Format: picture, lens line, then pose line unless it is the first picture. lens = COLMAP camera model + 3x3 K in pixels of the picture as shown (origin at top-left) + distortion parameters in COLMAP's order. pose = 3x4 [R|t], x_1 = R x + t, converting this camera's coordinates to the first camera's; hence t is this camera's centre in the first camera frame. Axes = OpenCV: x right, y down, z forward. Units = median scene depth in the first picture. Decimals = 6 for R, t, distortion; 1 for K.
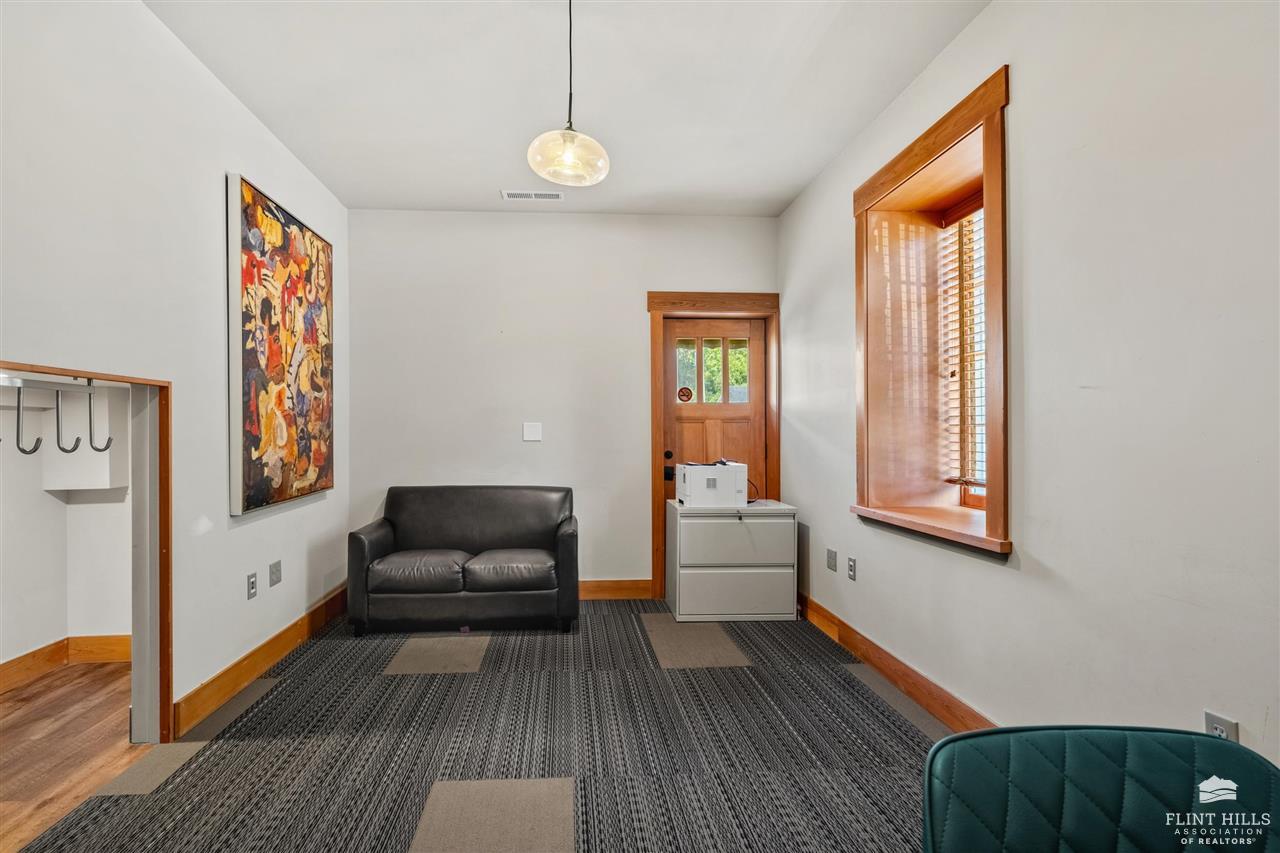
lens RADIAL K [[598.0, 0, 640.0], [0, 598.0, 426.5], [0, 0, 1]] dist [0.002191, 0.000242]
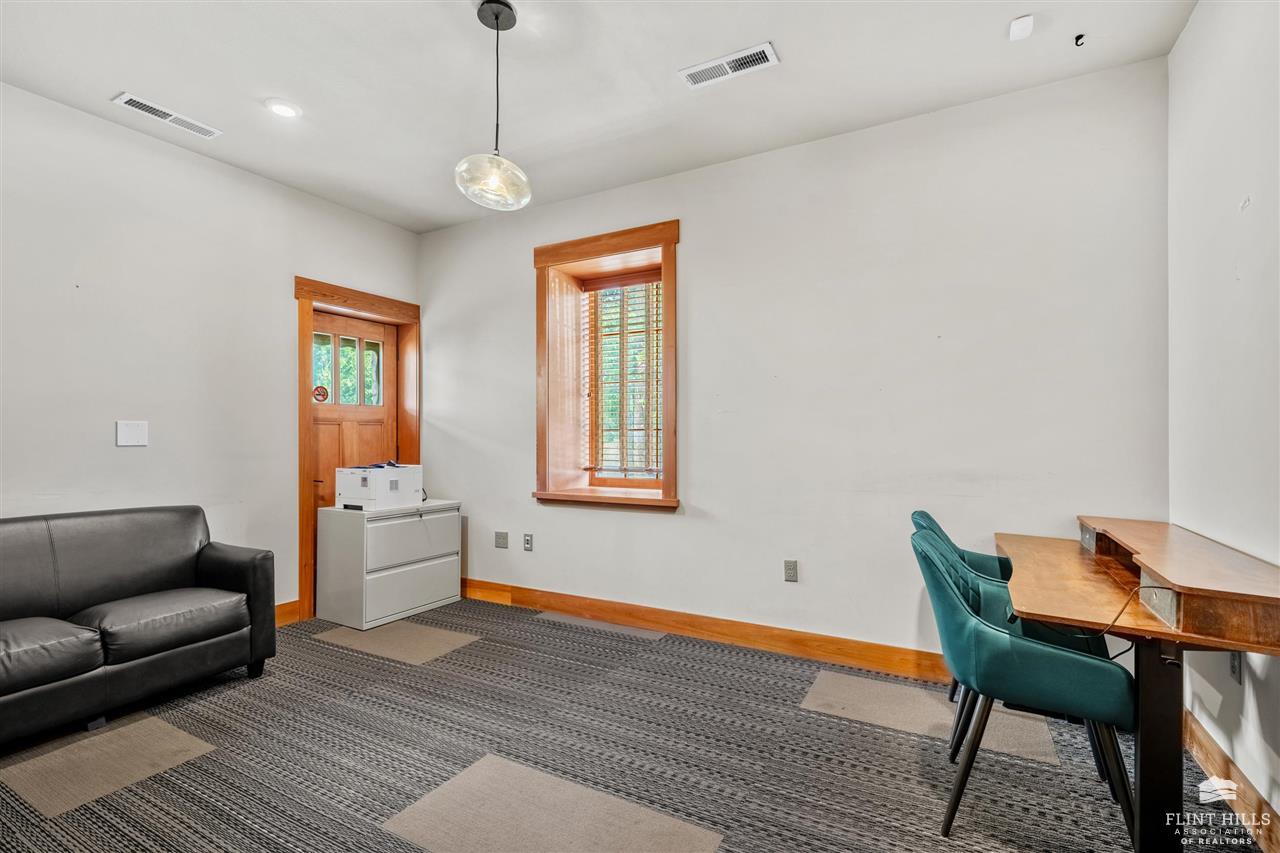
lens RADIAL K [[578.5, 0, 639.4], [0, 578.5, 429.0], [0, 0, 1]] dist [0.002241, 0.000255]
pose [[0.542154, 0.010759, 0.840210, -0.524499], [-0.009416, 0.999933, -0.006729, 0.002628], [-0.840226, -0.004263, 0.542219, 0.127418]]
